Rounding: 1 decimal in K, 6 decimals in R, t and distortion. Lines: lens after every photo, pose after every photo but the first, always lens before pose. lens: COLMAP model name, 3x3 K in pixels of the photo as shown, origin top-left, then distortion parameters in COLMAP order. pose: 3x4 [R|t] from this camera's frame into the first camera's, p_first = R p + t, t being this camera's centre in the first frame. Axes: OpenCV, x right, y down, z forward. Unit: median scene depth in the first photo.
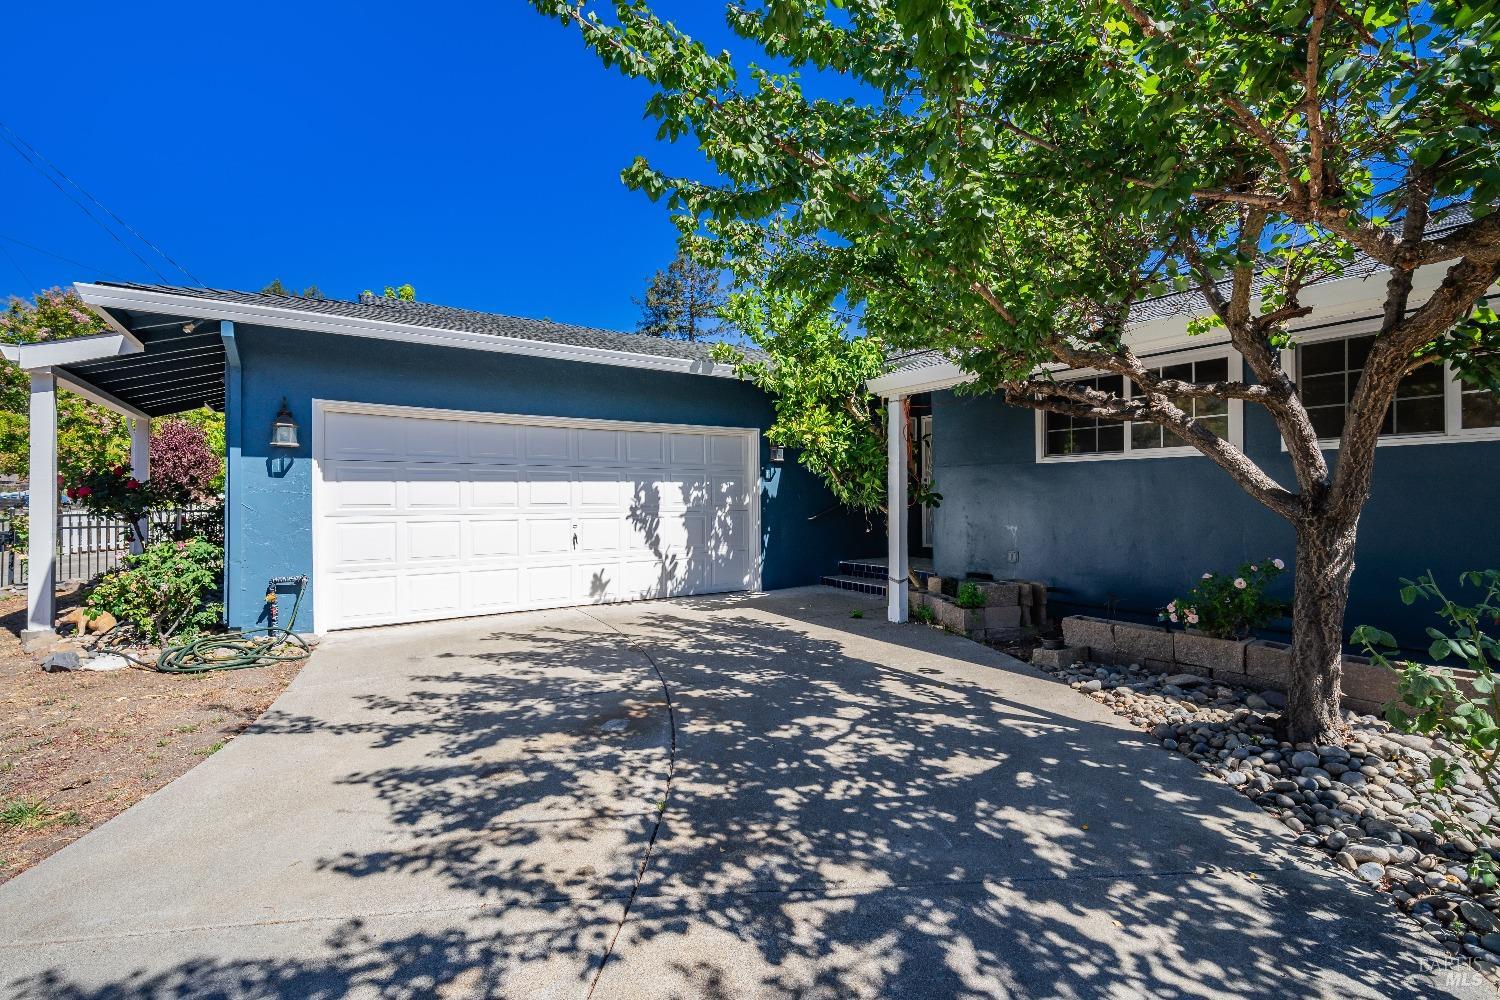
lens RADIAL K [[665.6, 0, 744.1], [0, 665.6, 495.6], [0, 0, 1]] dist [0.000749, -0.000010]
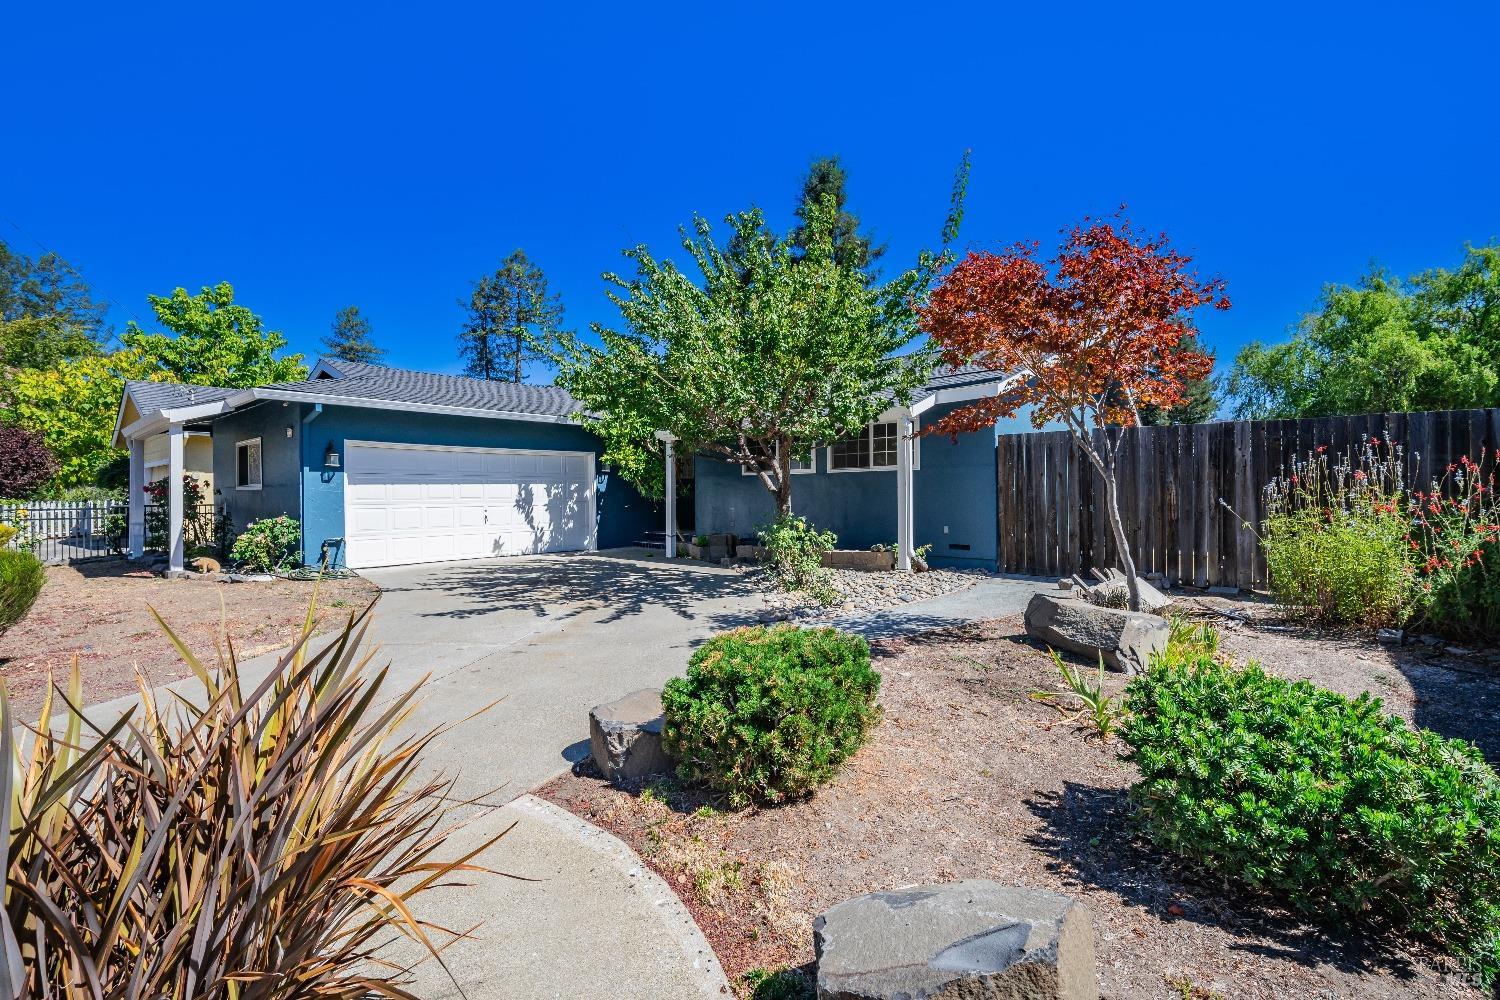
lens RADIAL K [[655.3, 0, 747.0], [0, 655.3, 480.2], [0, 0, 1]] dist [0.002437, 0.000758]
pose [[0.963714, 0.001799, 0.266930, -0.059615], [0.002546, 0.999870, -0.015932, -0.003016], [-0.266924, 0.016034, 0.963584, -0.855806]]
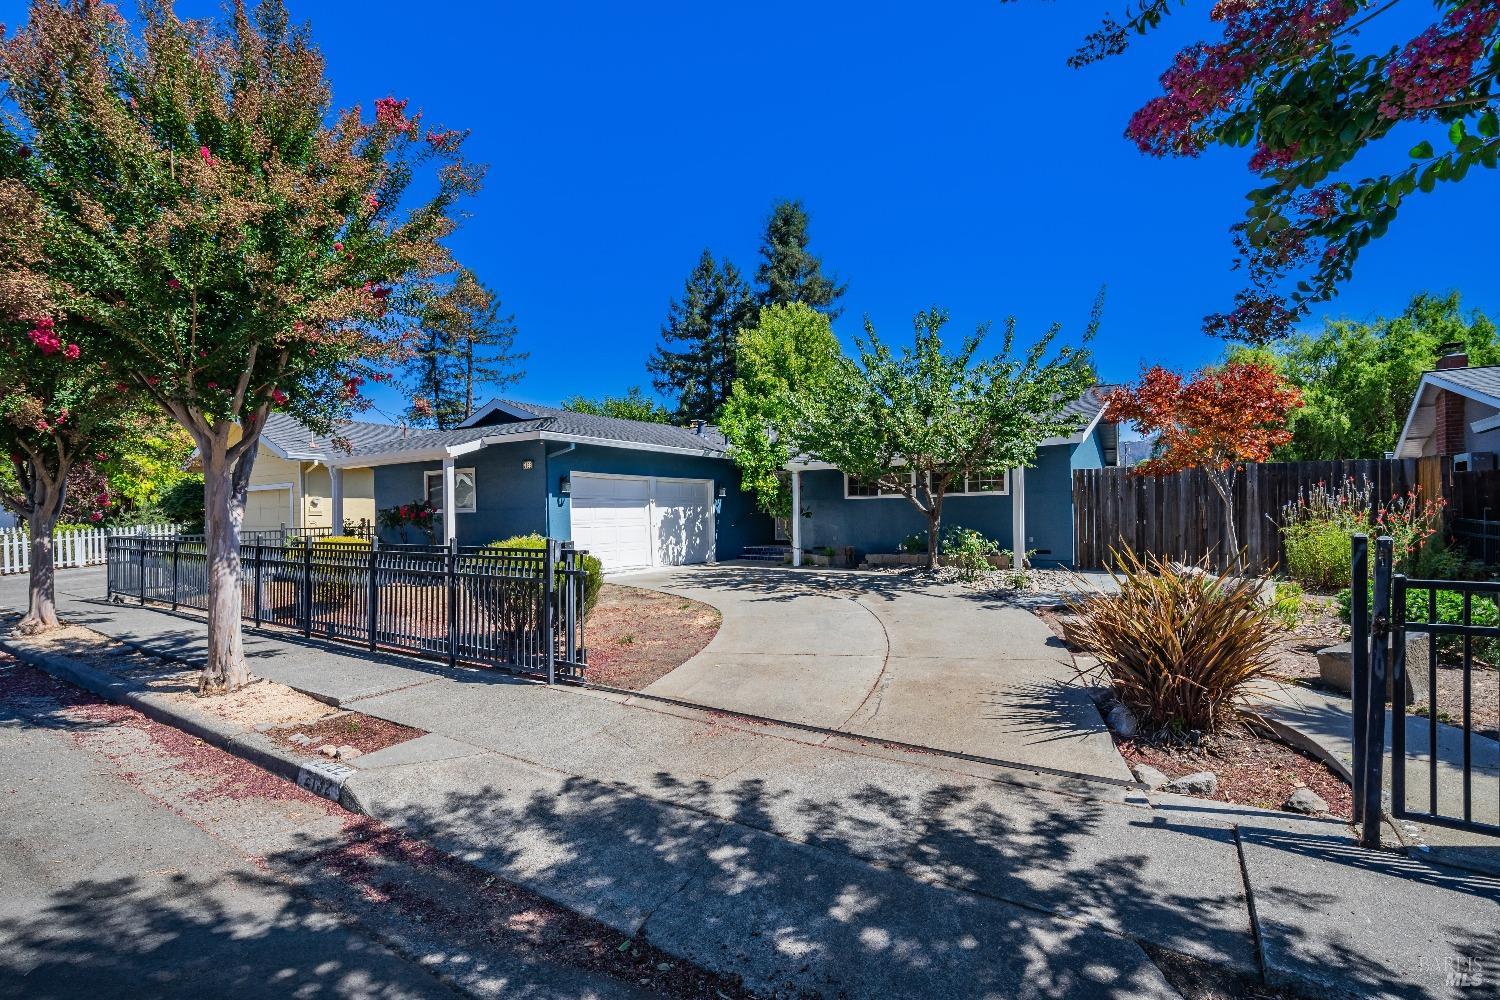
lens RADIAL K [[665.6, 0, 744.1], [0, 665.6, 495.6], [0, 0, 1]] dist [0.000749, -0.000010]
pose [[0.916006, 0.003251, 0.401151, -0.851919], [0.007614, 0.999646, -0.025486, -0.002521], [-0.401092, 0.026400, 0.915657, -1.053629]]
